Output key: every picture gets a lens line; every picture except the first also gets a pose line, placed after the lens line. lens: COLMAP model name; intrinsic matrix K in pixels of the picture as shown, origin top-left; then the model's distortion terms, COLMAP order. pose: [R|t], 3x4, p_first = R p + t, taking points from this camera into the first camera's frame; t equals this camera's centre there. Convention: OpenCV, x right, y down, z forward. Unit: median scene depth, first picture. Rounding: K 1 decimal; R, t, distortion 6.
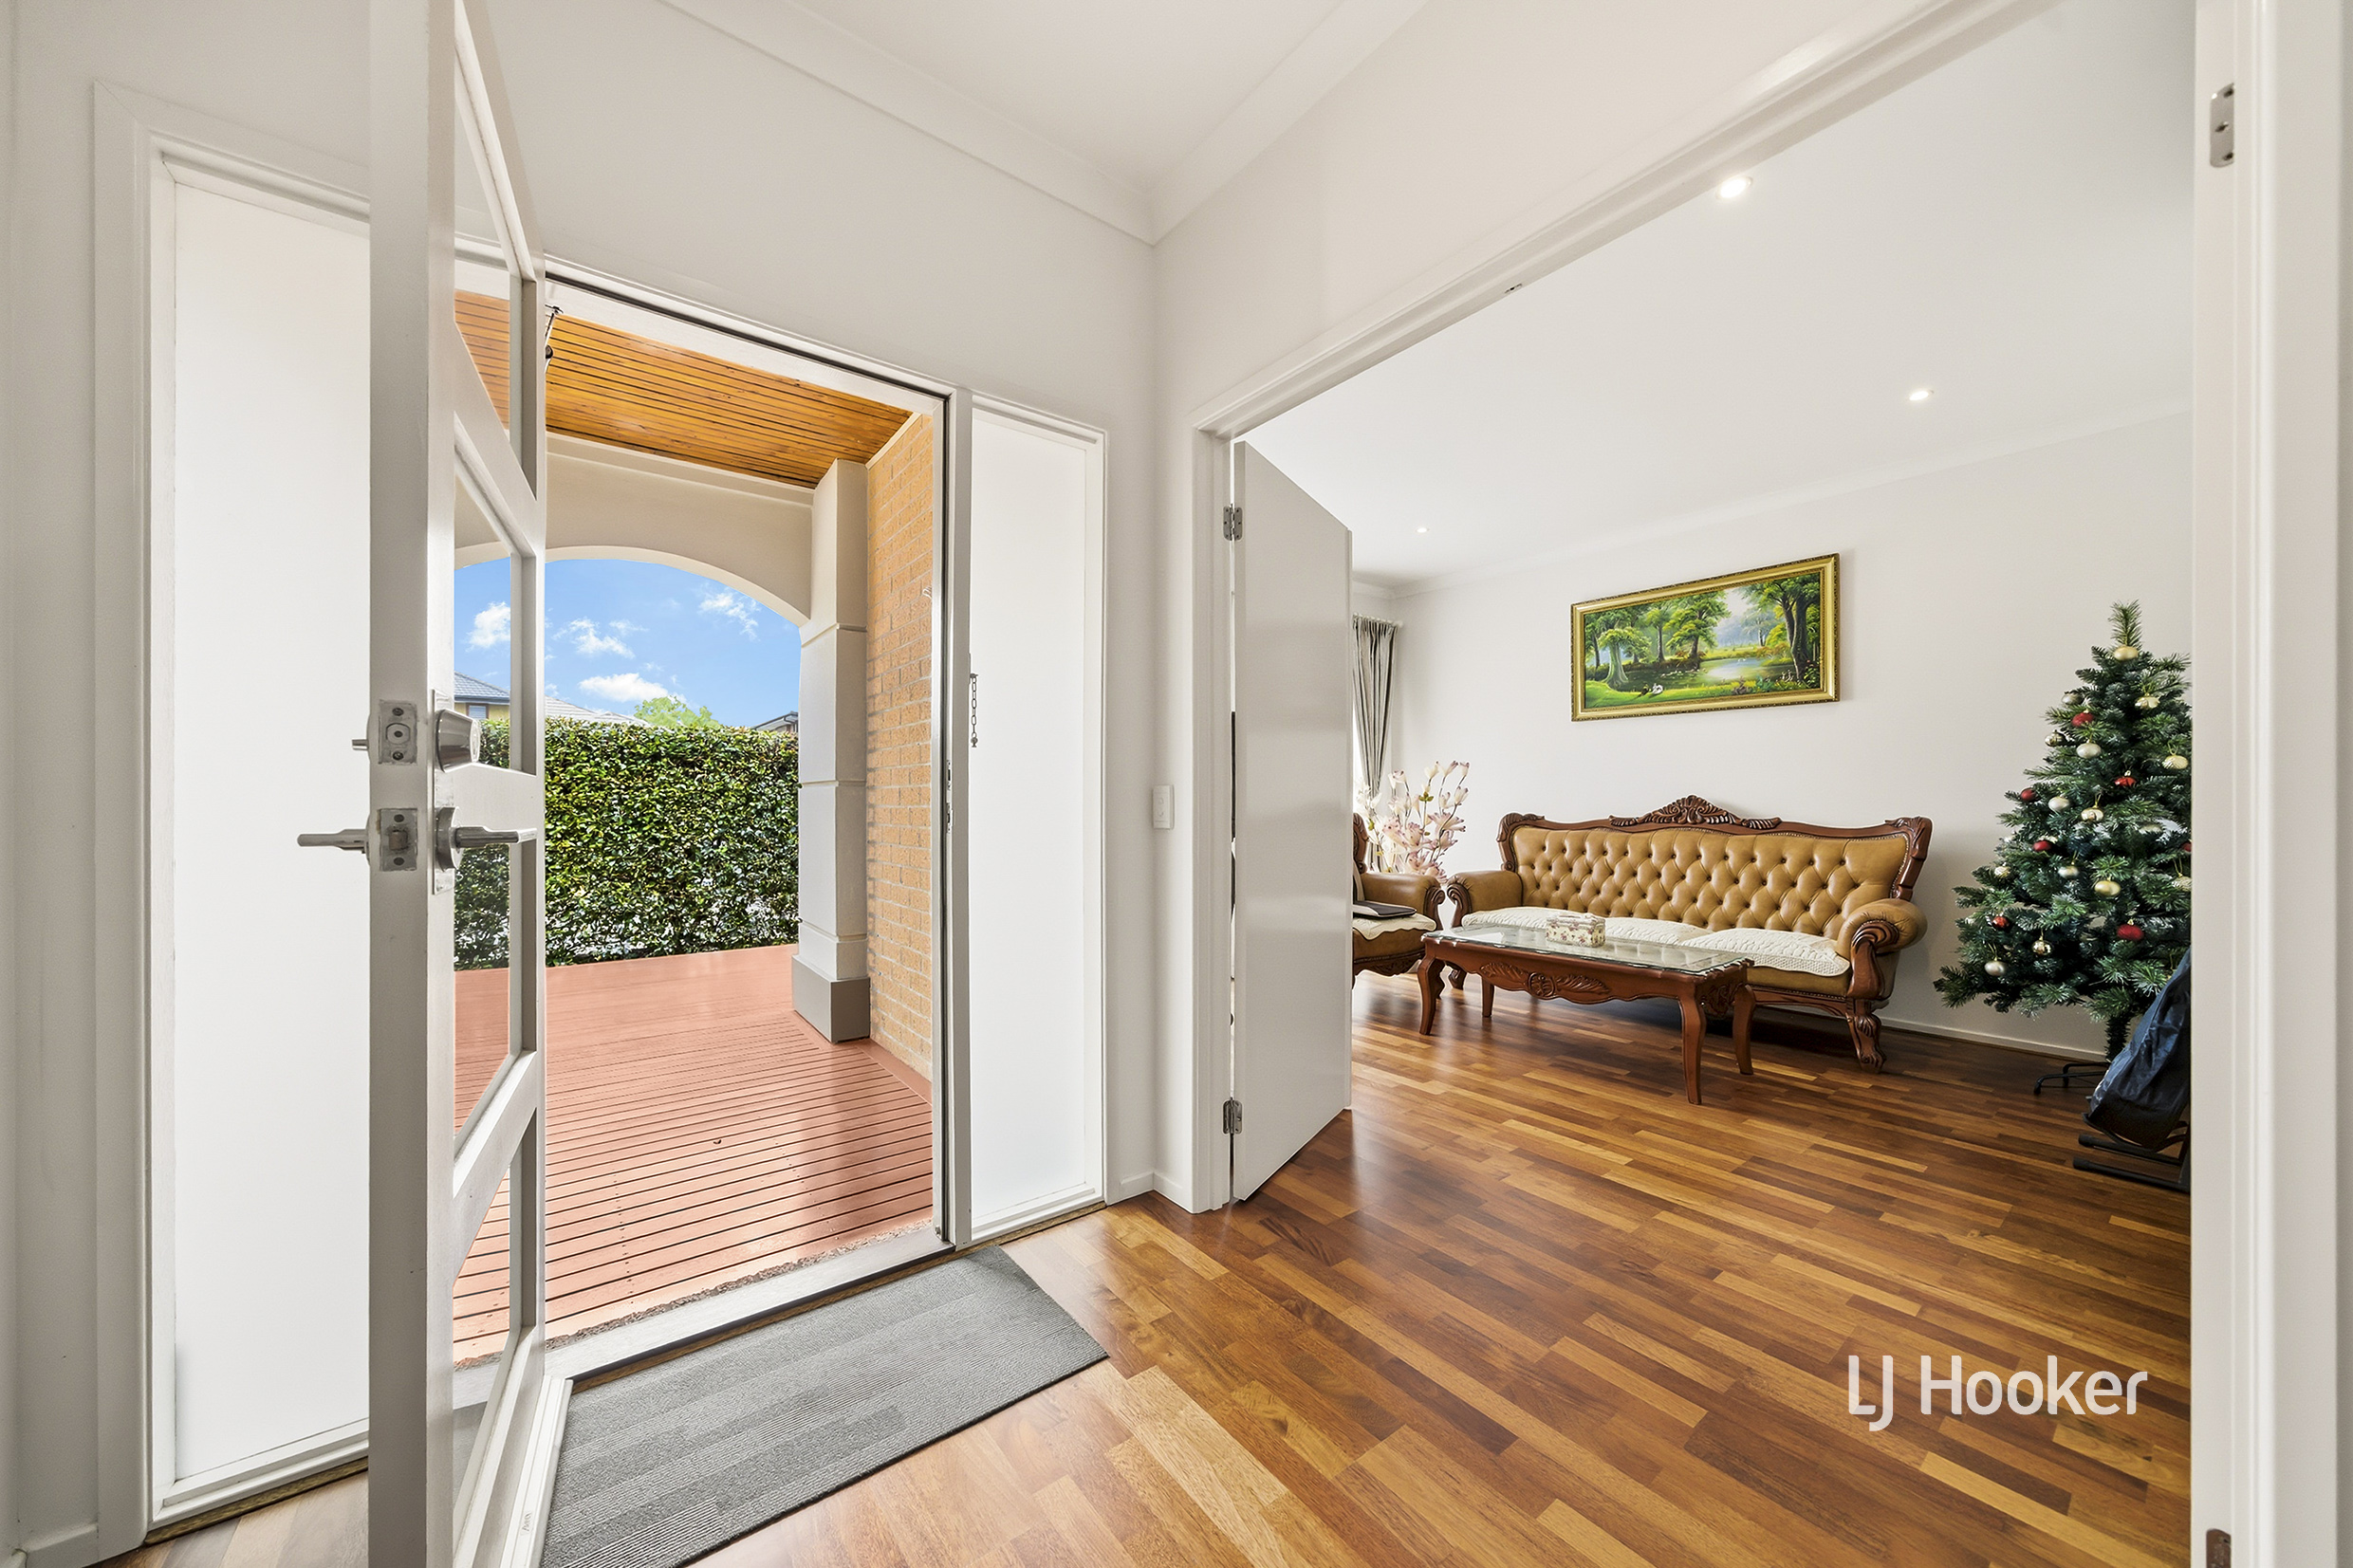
lens RADIAL K [[811.5, 0, 1158.3], [0, 811.5, 799.0], [0, 0, 1]] dist [-0.001052, 0.000128]
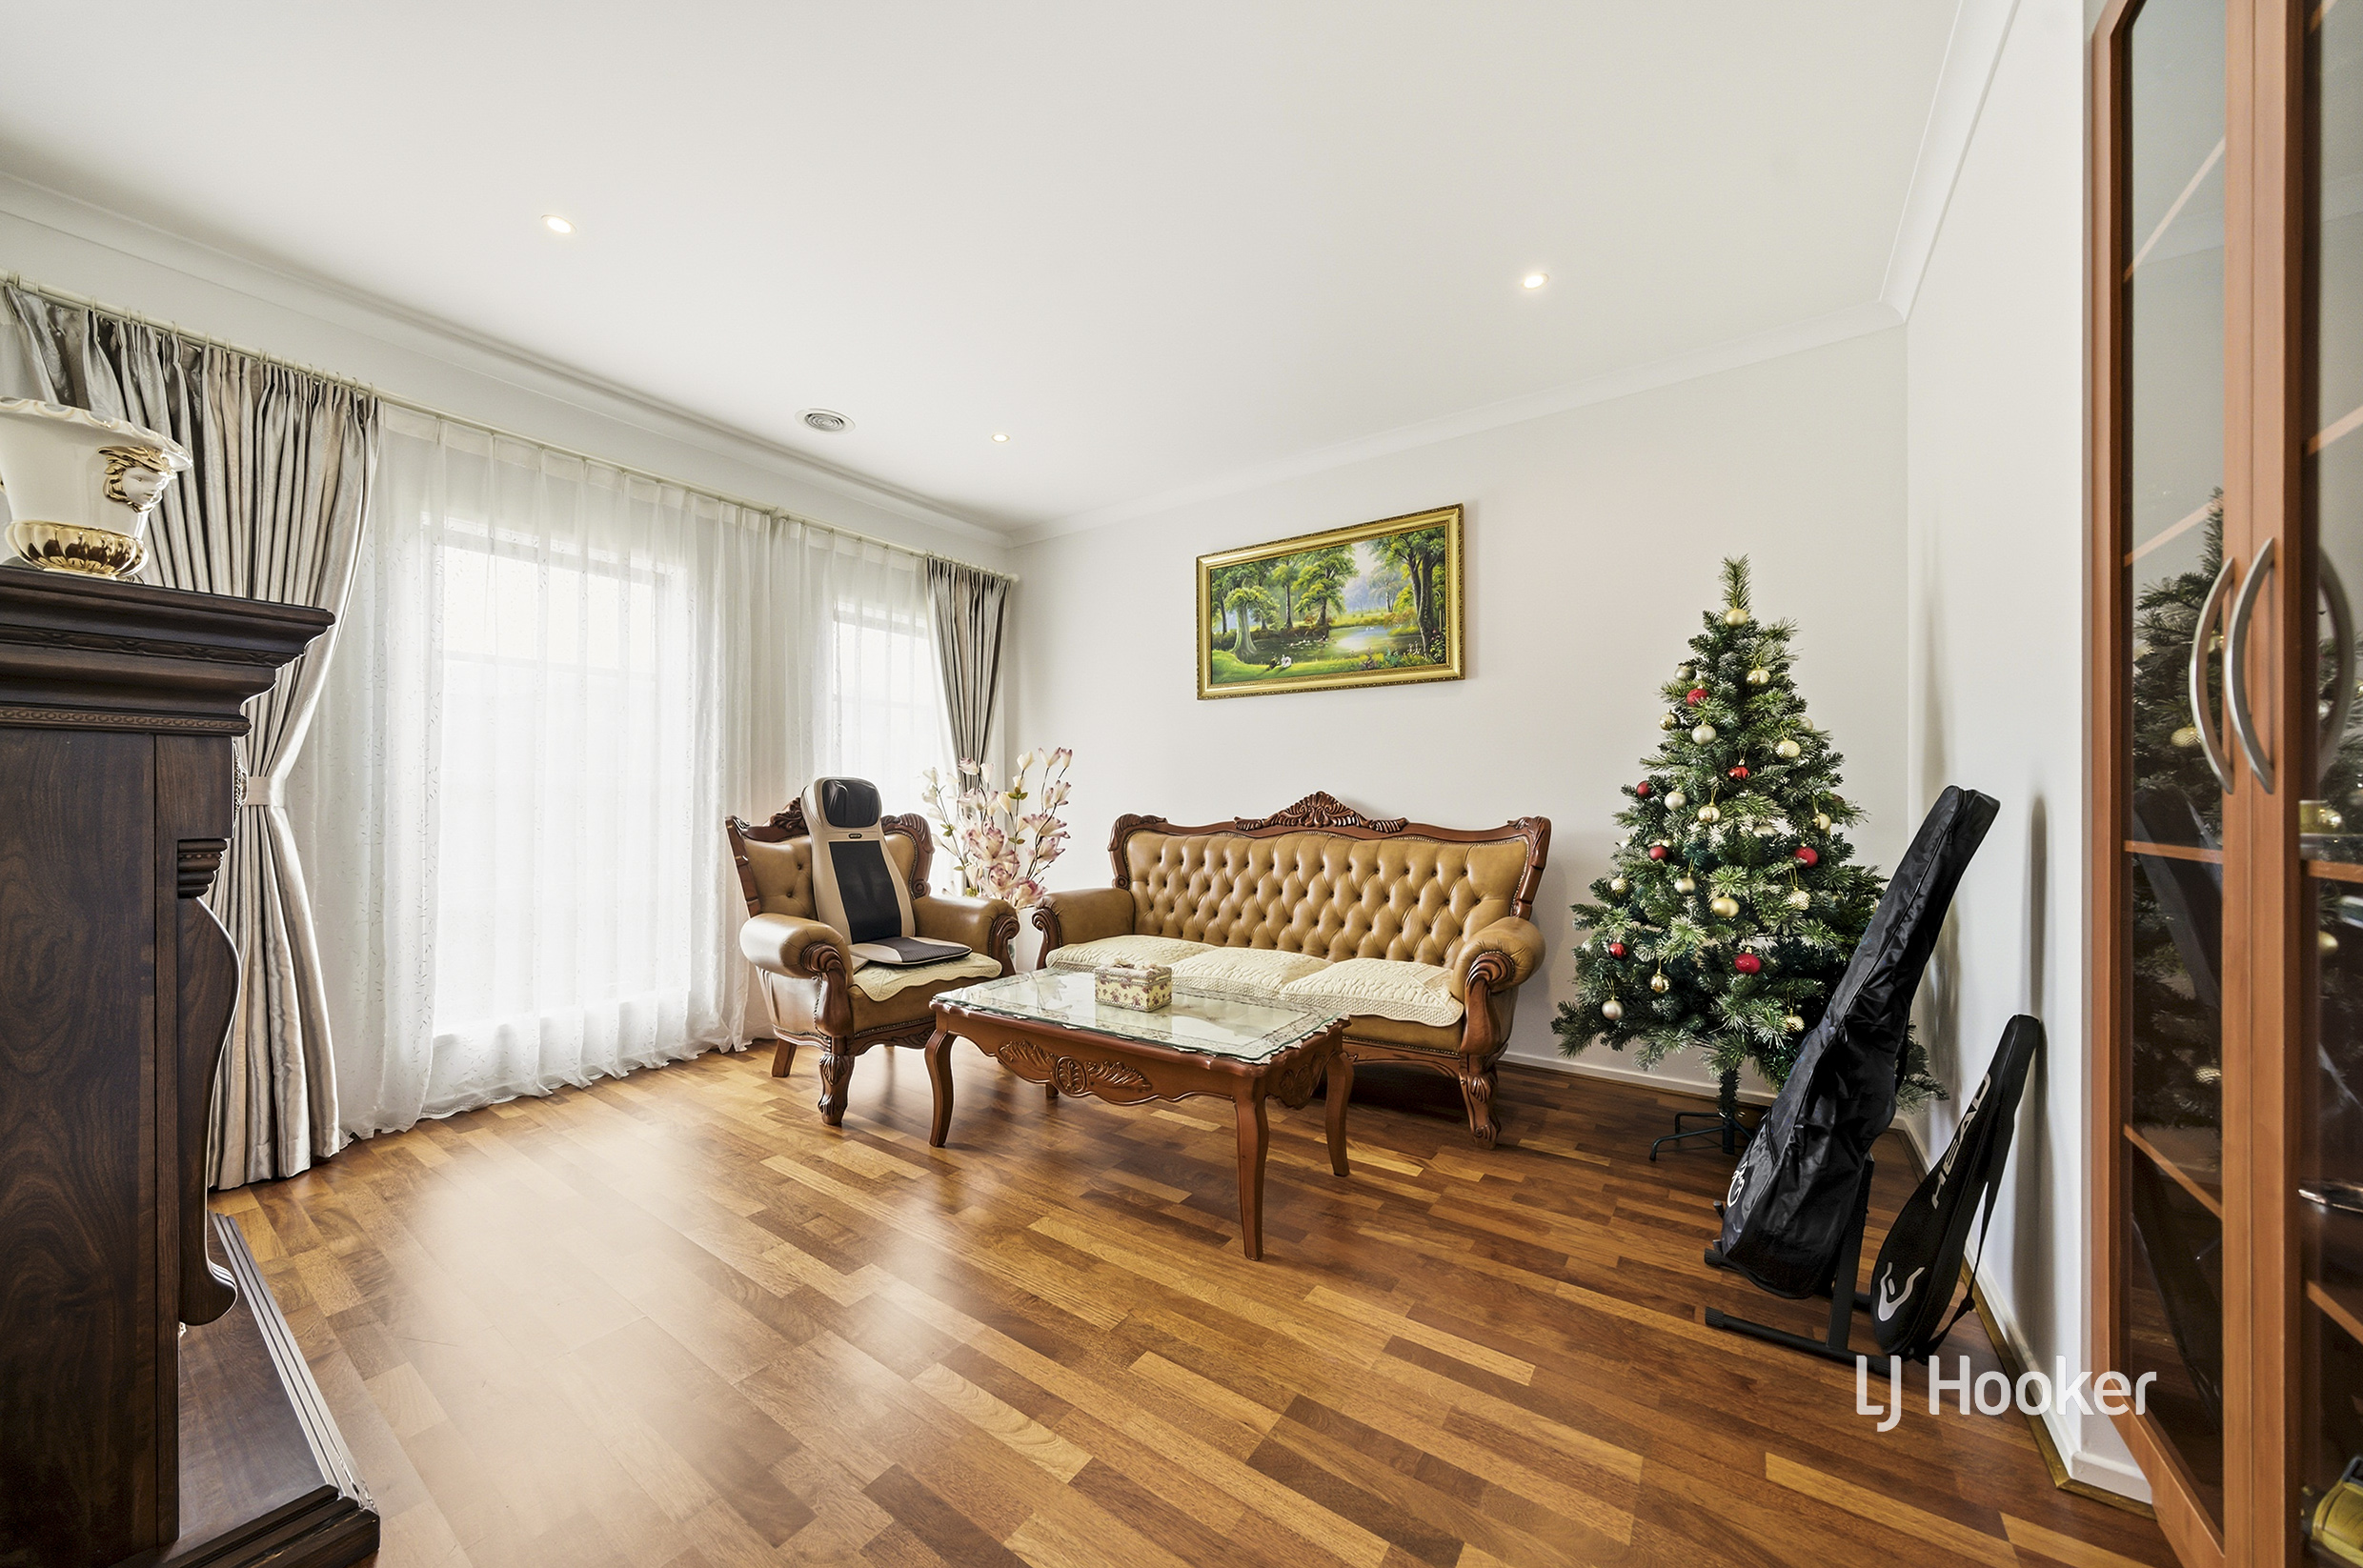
lens RADIAL K [[815.0, 0, 1180.5], [0, 815.0, 797.5], [0, 0, 1]] dist [-0.001052, 0.000128]
pose [[0.948081, 0.004065, 0.318004, 0.362852], [-0.002621, 0.999984, -0.004969, 0.007946], [-0.318020, 0.003878, 0.948076, 0.363211]]
